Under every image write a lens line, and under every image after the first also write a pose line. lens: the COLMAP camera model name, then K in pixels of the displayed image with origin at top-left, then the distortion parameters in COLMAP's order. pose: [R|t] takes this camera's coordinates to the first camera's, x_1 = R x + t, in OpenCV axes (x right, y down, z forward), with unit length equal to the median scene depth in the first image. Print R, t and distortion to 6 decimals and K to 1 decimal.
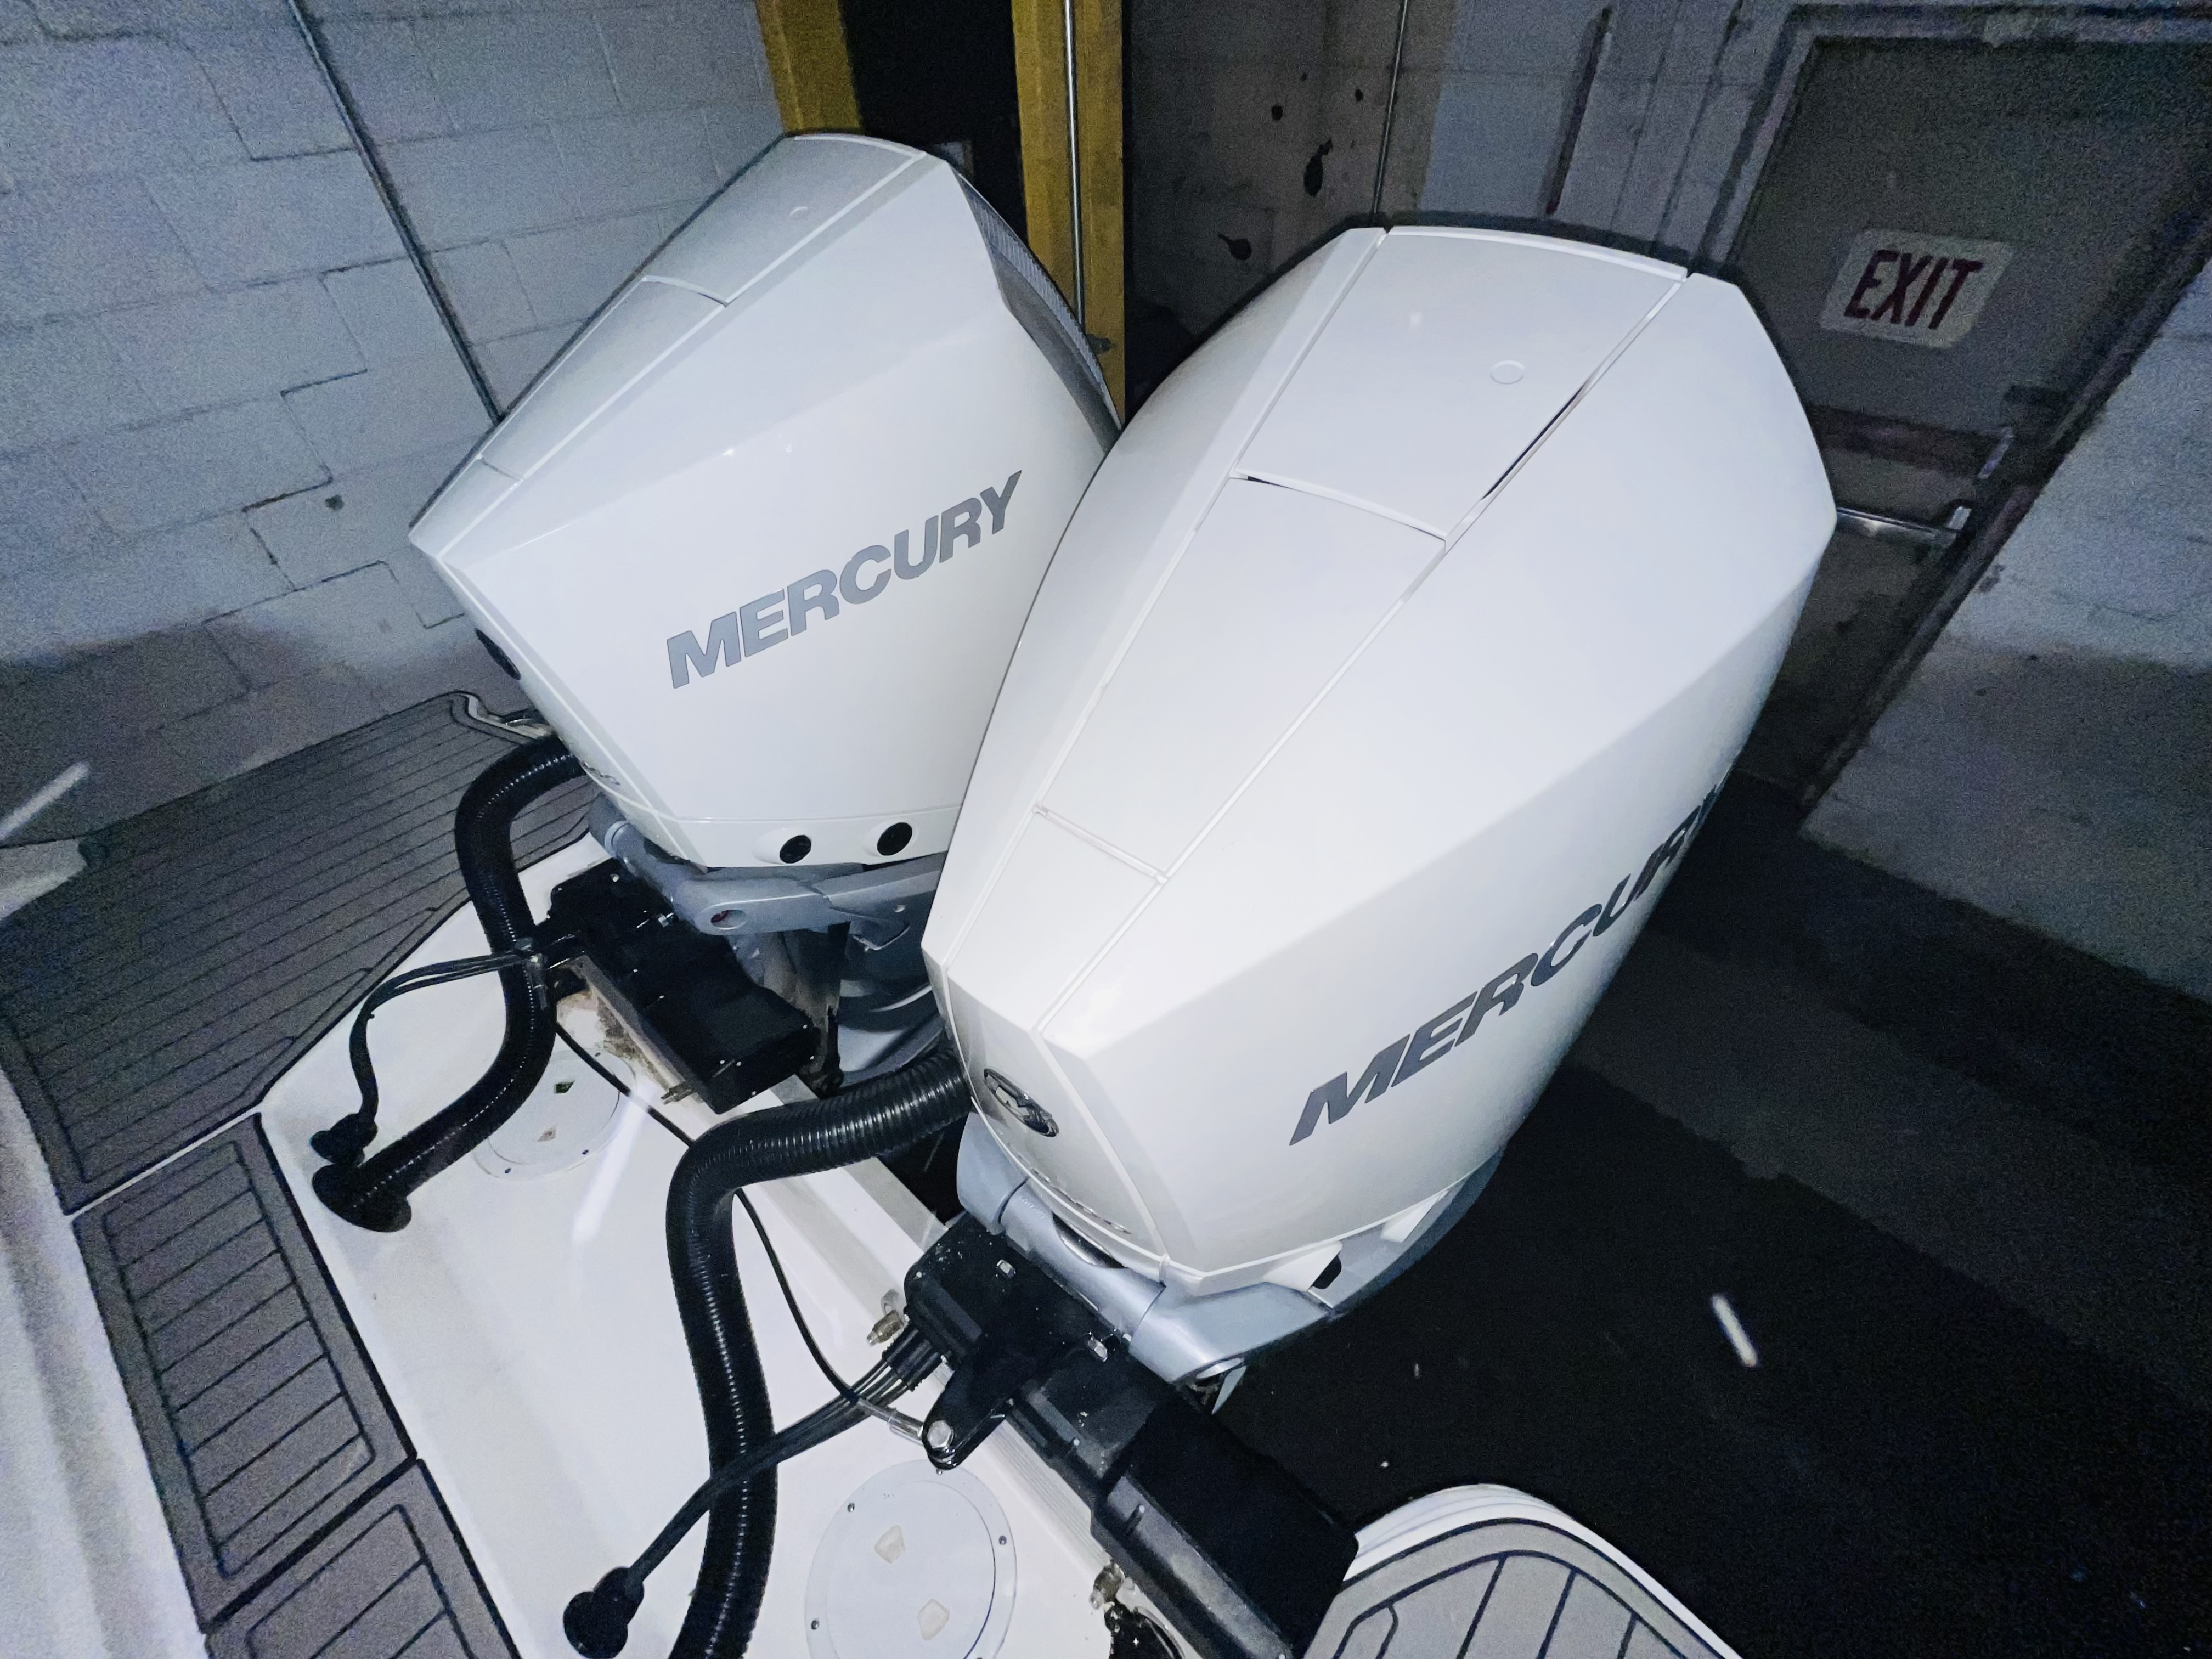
lens RADIAL K [[888.5, 0, 1099.6], [0, 888.5, 827.7], [0, 0, 1]] dist [-0.004462, -0.000672]
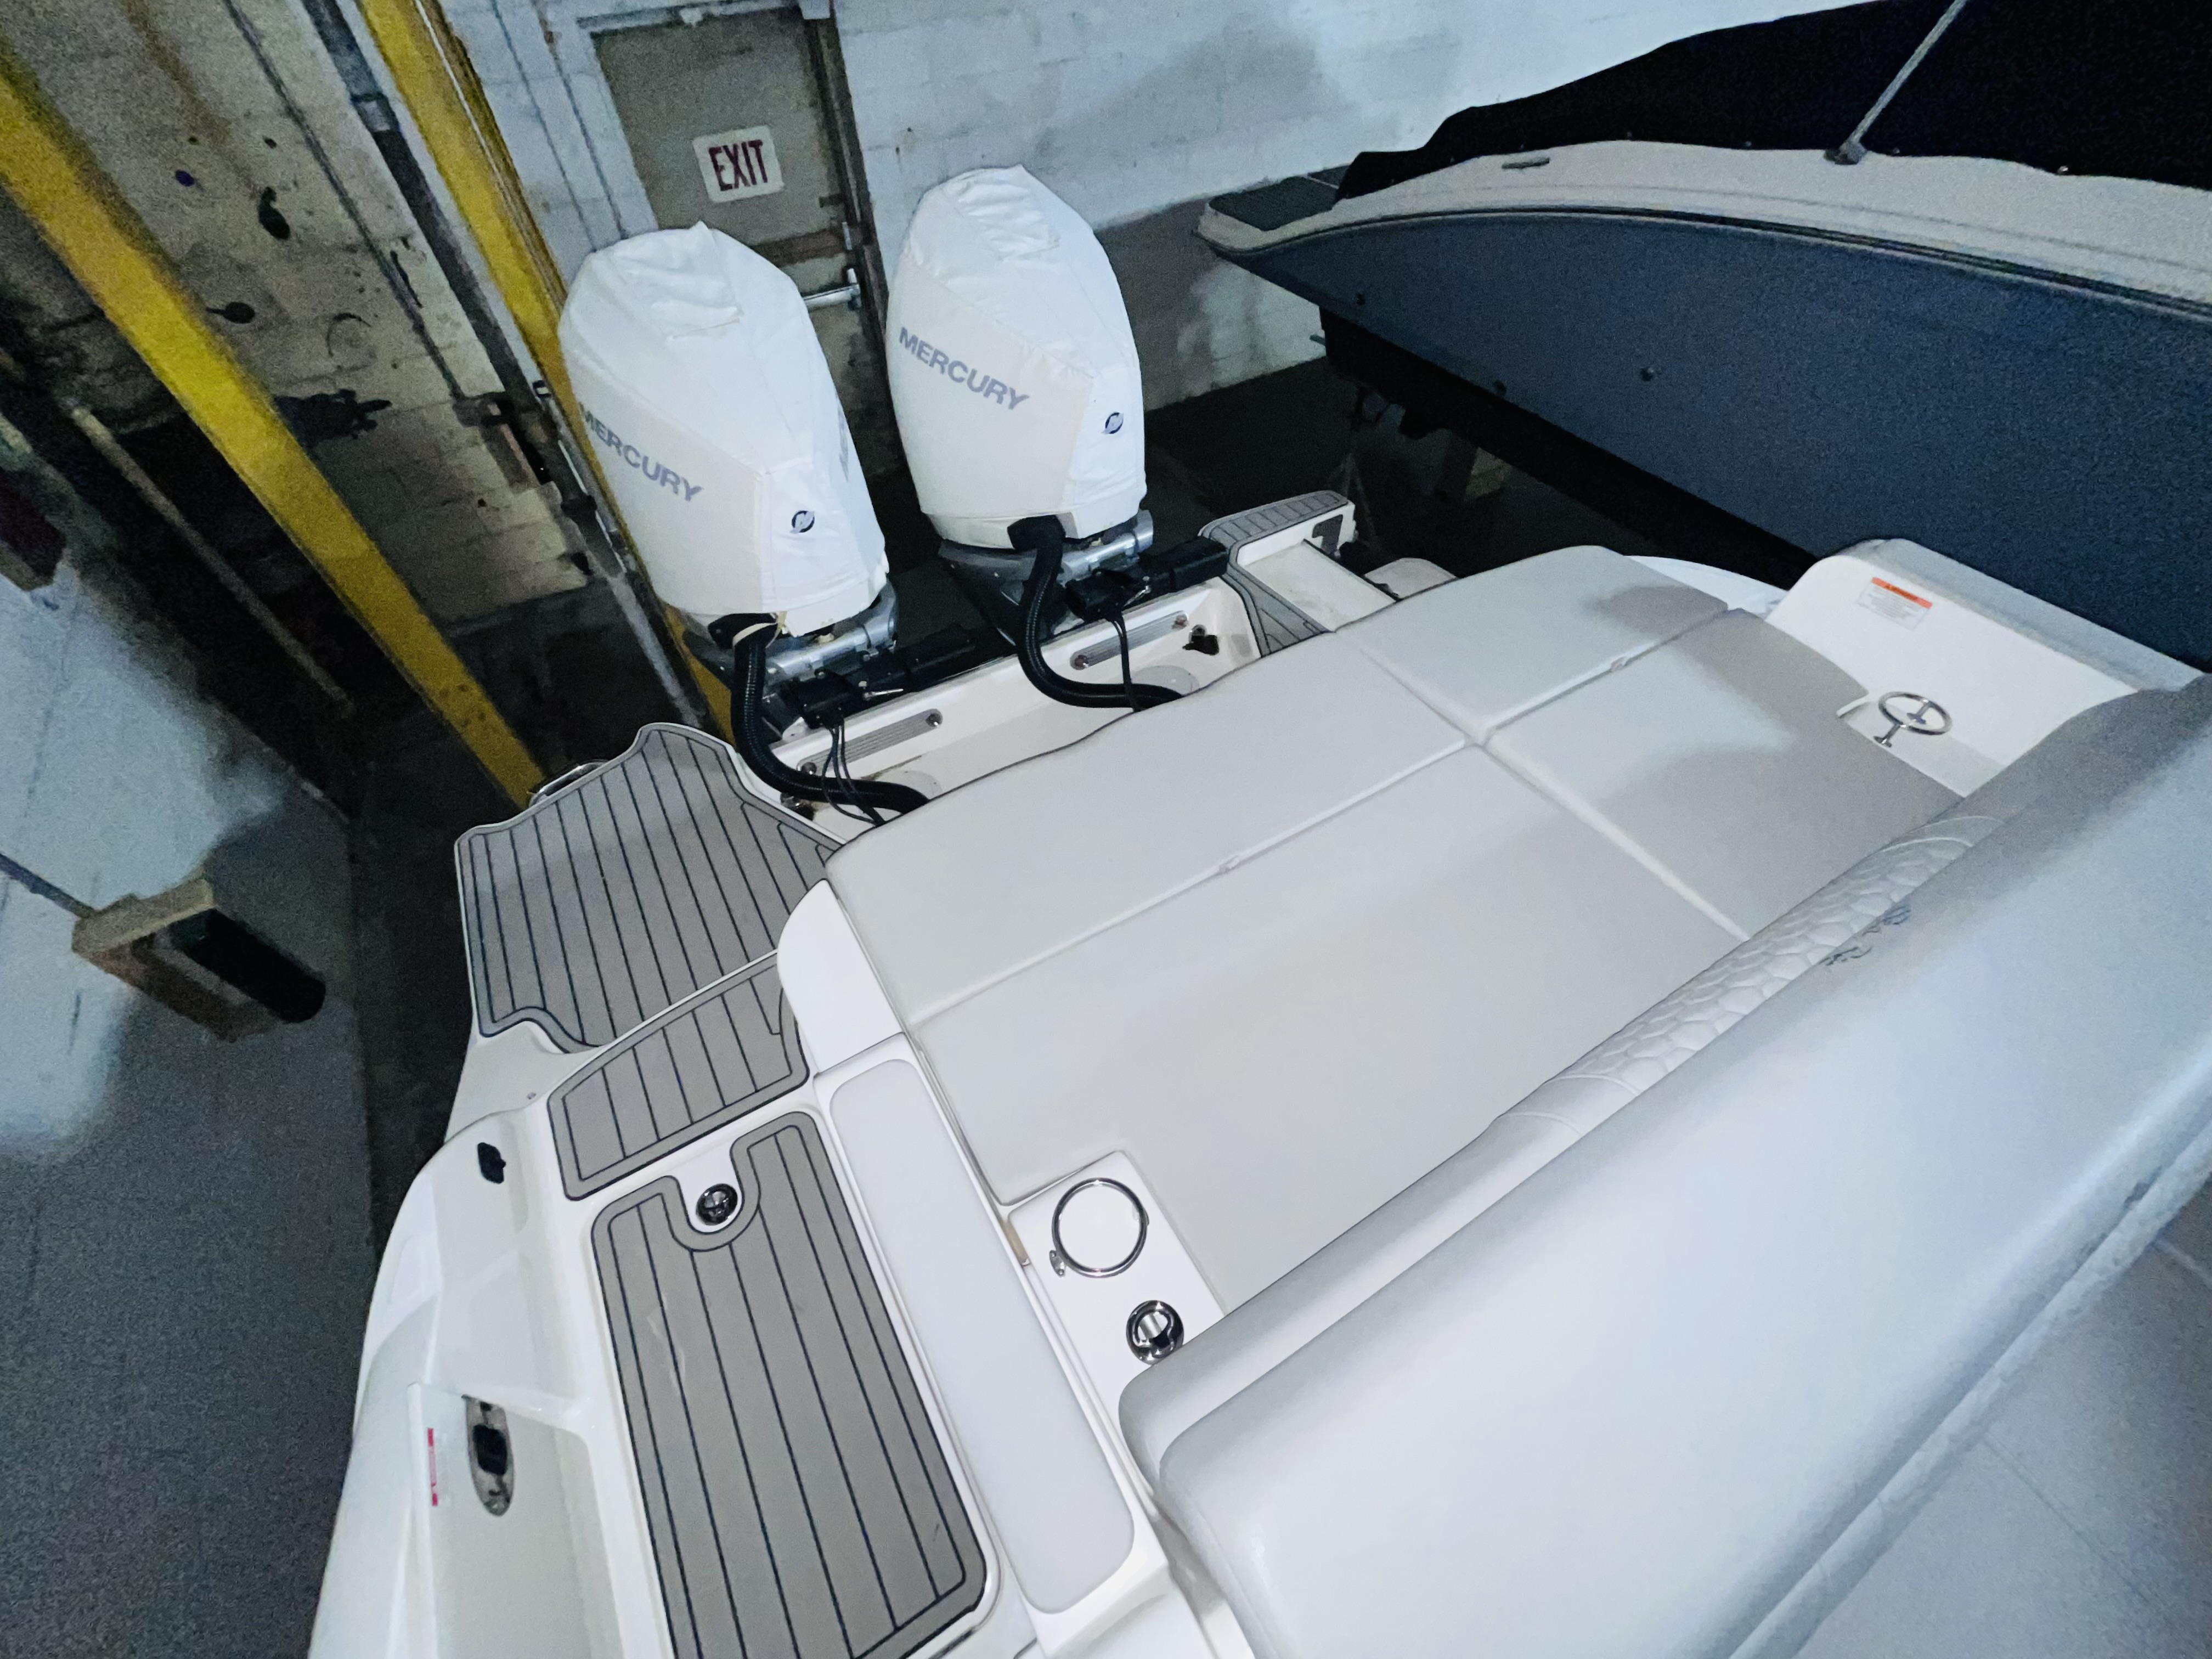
lens RADIAL K [[888.5, 0, 1108.3], [0, 888.5, 834.9], [0, 0, 1]] dist [-0.004462, -0.000672]
pose [[0.283542, -0.733074, 0.618228, -0.847086], [0.680404, 0.608091, 0.408995, -0.047490], [-0.675762, 0.304677, 0.671206, -0.211708]]
